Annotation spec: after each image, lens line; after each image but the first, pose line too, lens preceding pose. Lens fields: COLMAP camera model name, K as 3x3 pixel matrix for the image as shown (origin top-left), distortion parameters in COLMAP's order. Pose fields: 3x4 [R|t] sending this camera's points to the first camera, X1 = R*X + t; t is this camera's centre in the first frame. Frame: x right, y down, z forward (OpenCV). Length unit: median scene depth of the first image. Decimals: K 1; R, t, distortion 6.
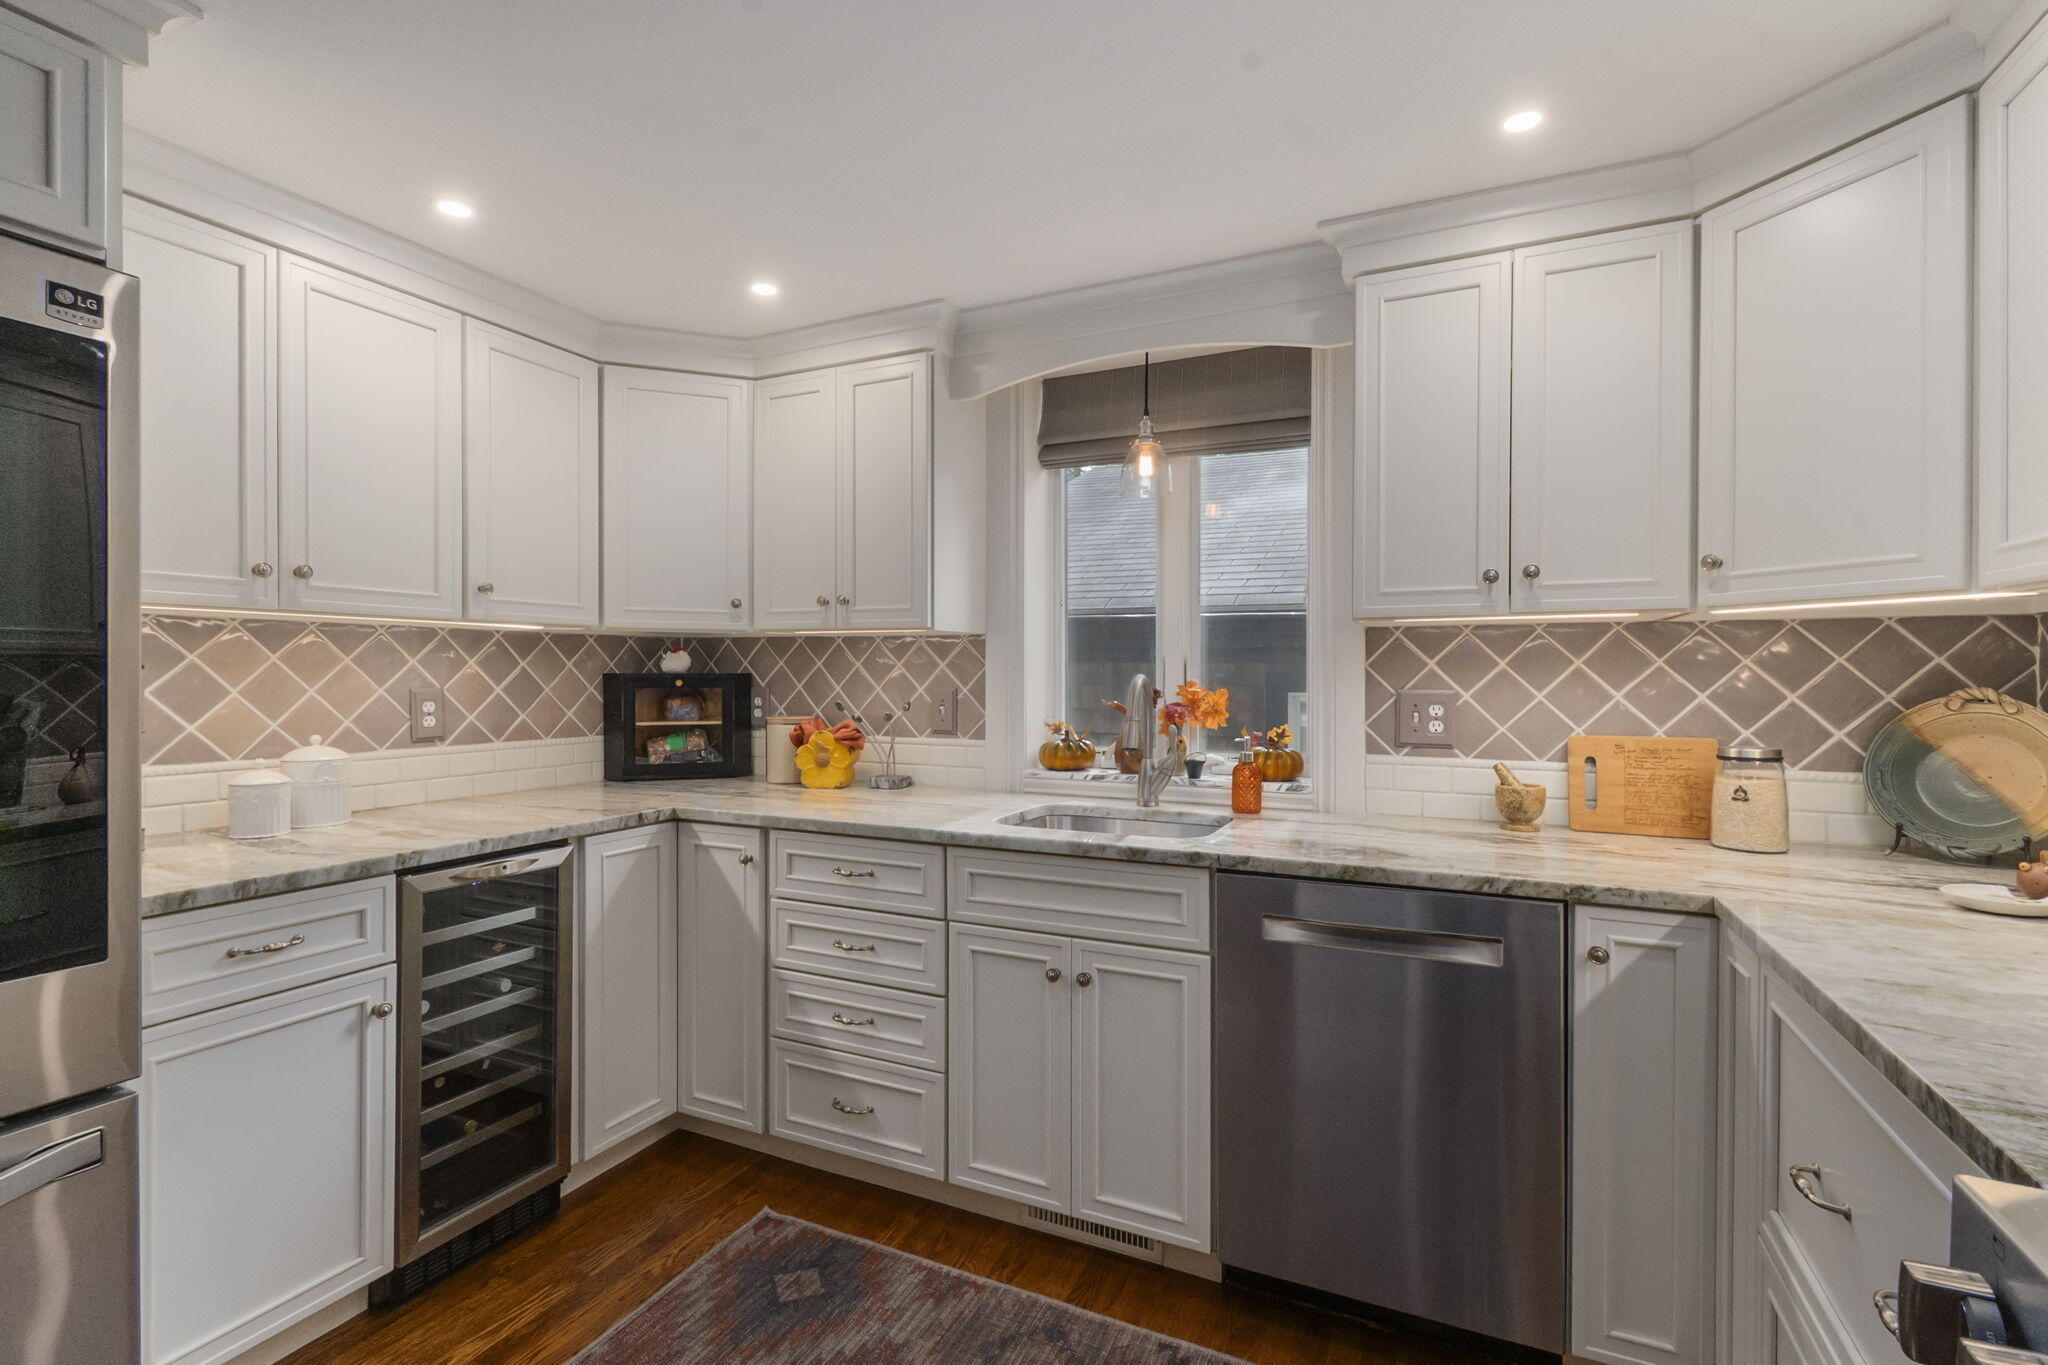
lens RADIAL K [[925.7, 0, 1029.6], [0, 925.7, 676.1], [0, 0, 1]] dist [0.007435, -0.001231]
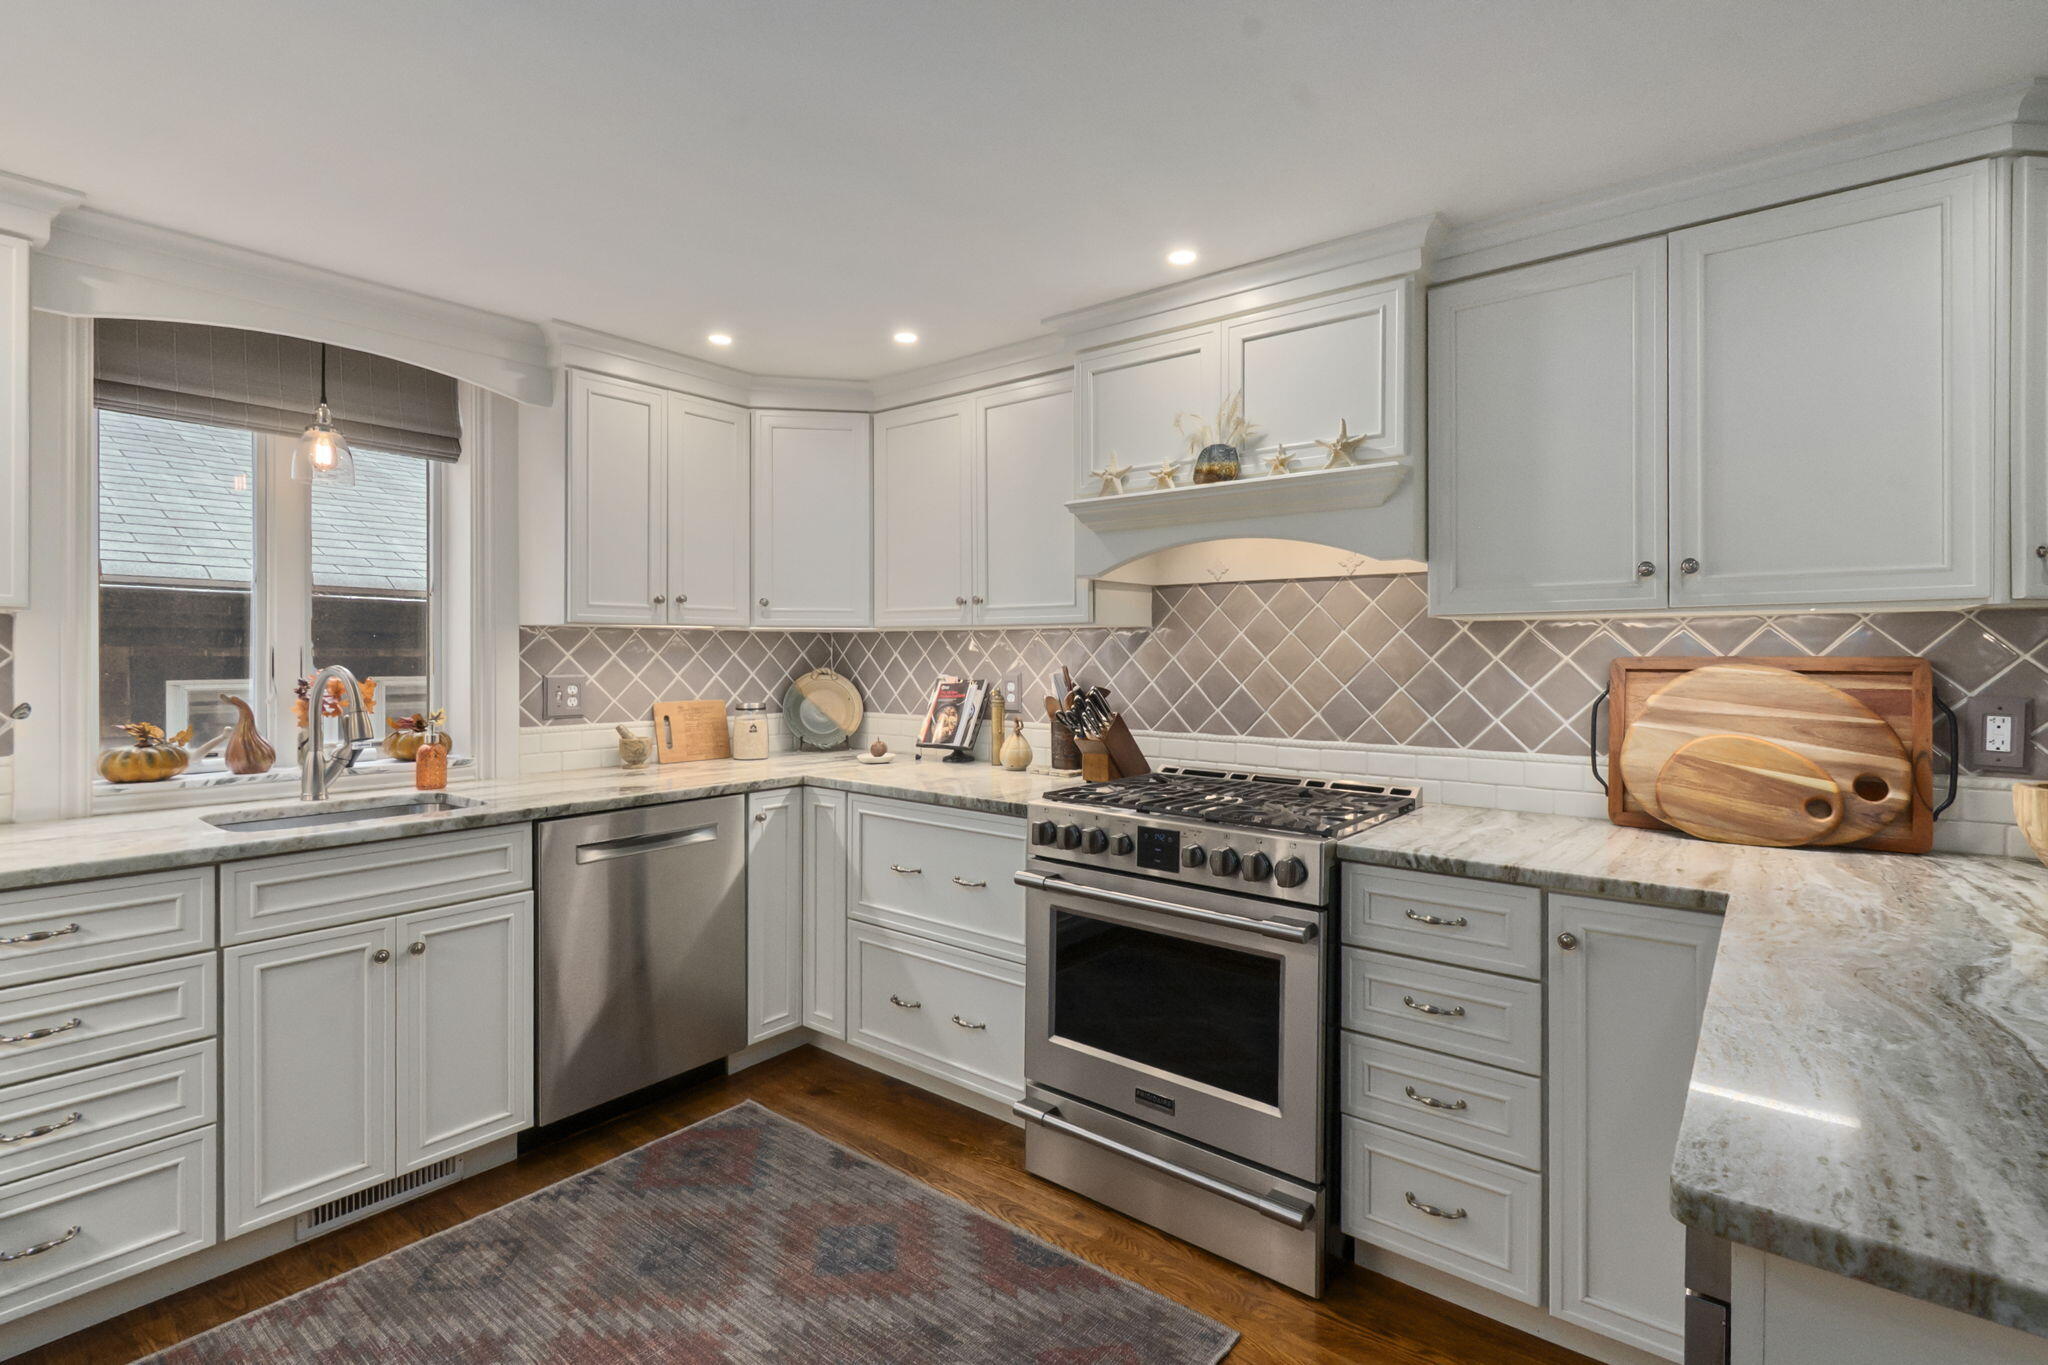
lens RADIAL K [[959.6, 0, 1036.7], [0, 959.6, 655.5], [0, 0, 1]] dist [0.006395, -0.004443]
pose [[0.228708, -0.003558, 0.973488, -0.804922], [0.000611, 0.999994, 0.003511, -0.018383], [-0.973495, -0.000209, 0.228709, 0.030434]]
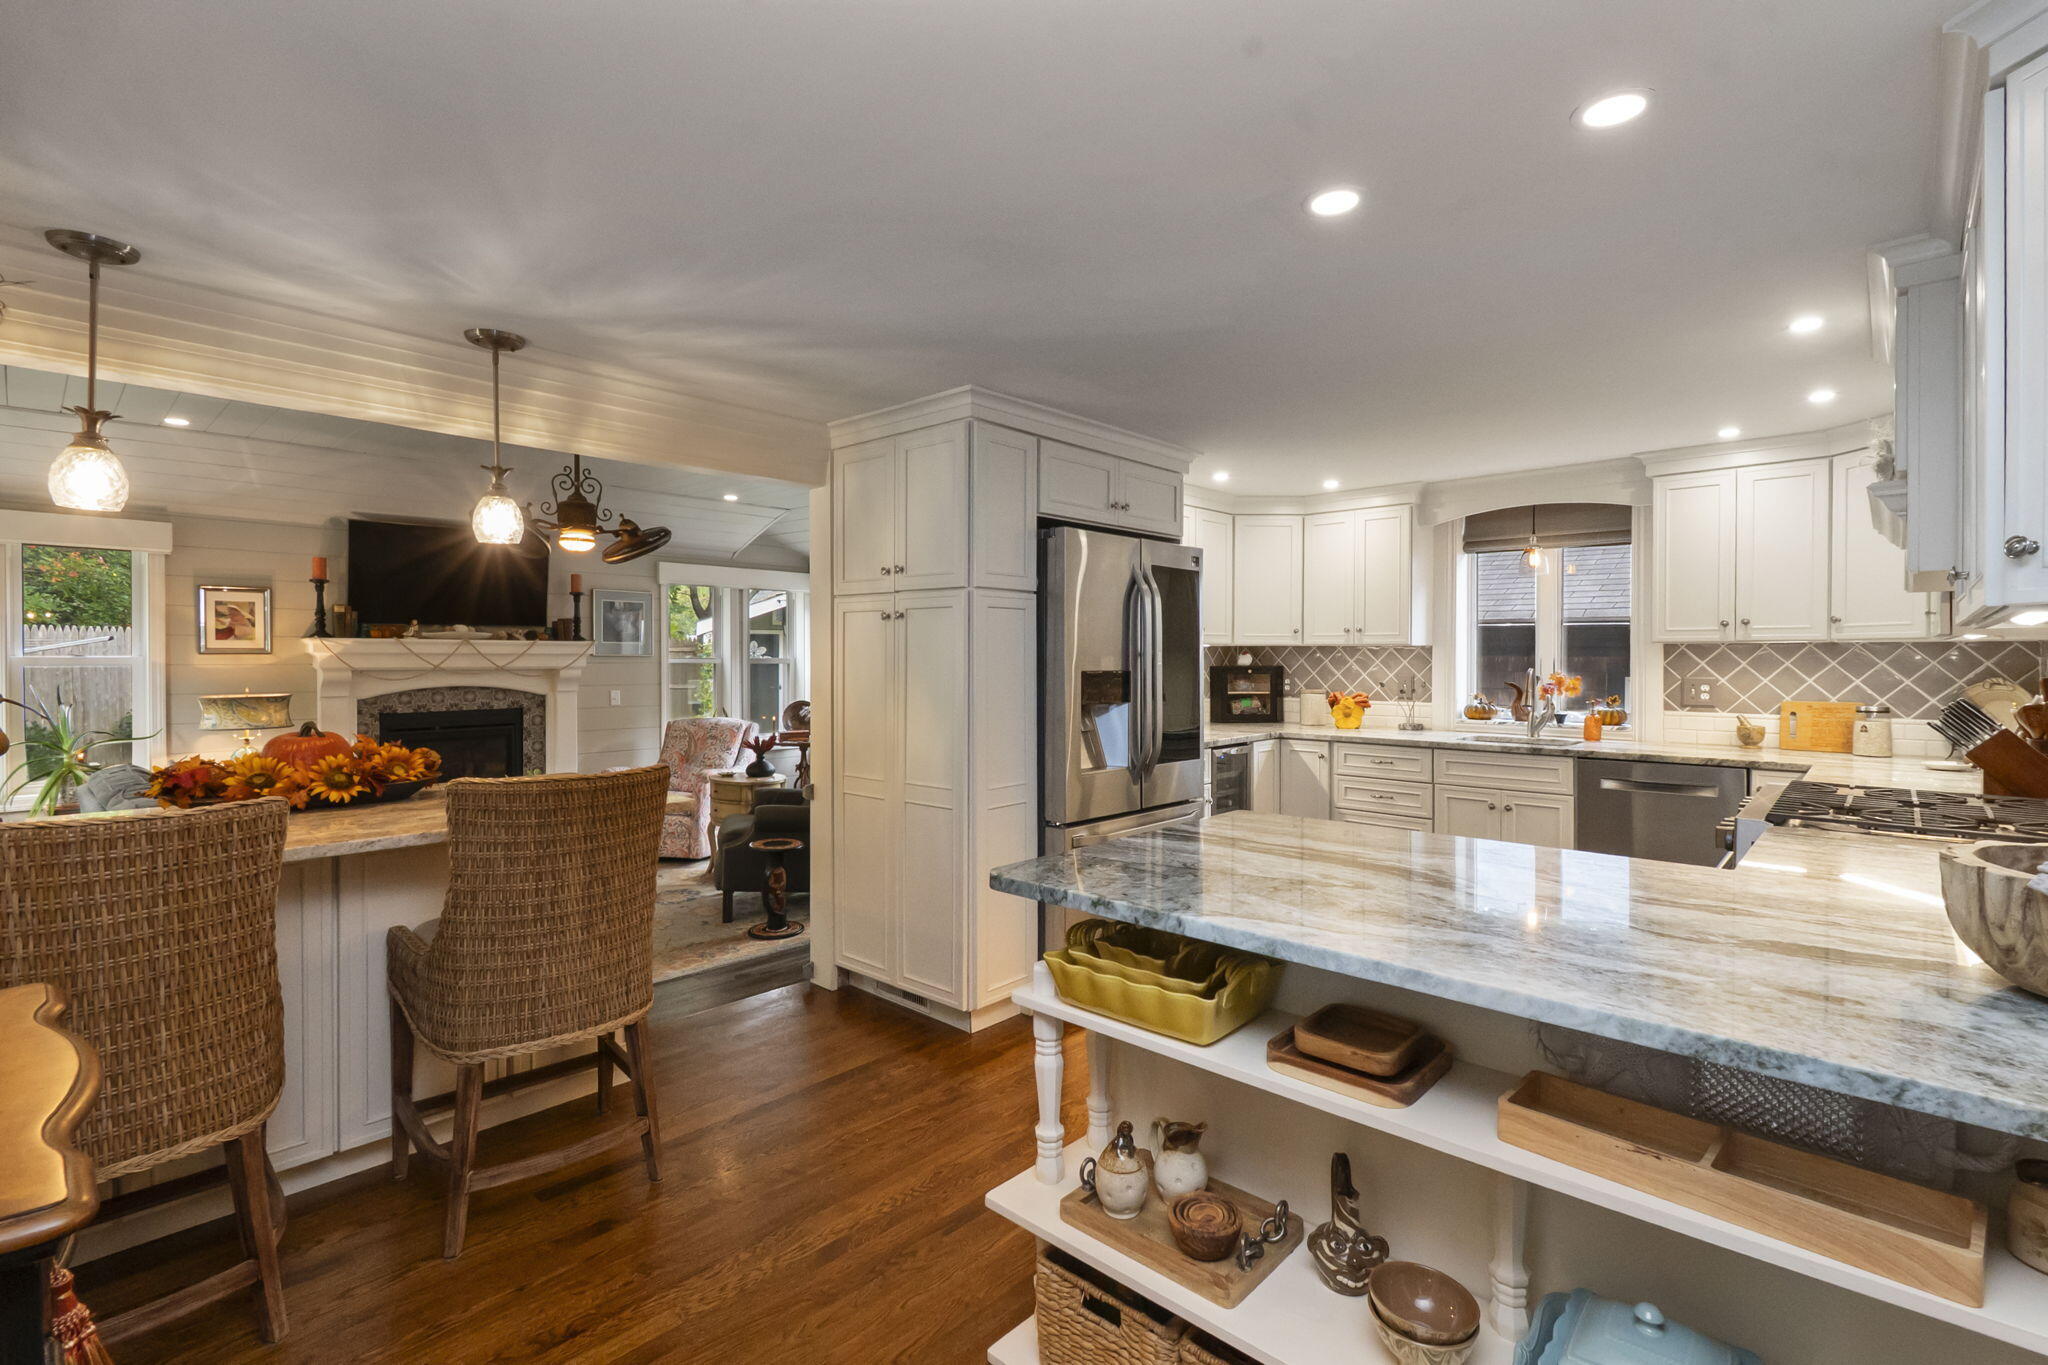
lens RADIAL K [[925.7, 0, 1041.5], [0, 925.7, 664.0], [0, 0, 1]] dist [0.007435, -0.001231]
pose [[0.953282, 0.000347, -0.302081, -0.307017], [0.001560, 0.999980, 0.006073, -0.027426], [0.302077, -0.006260, 0.953263, -1.320891]]
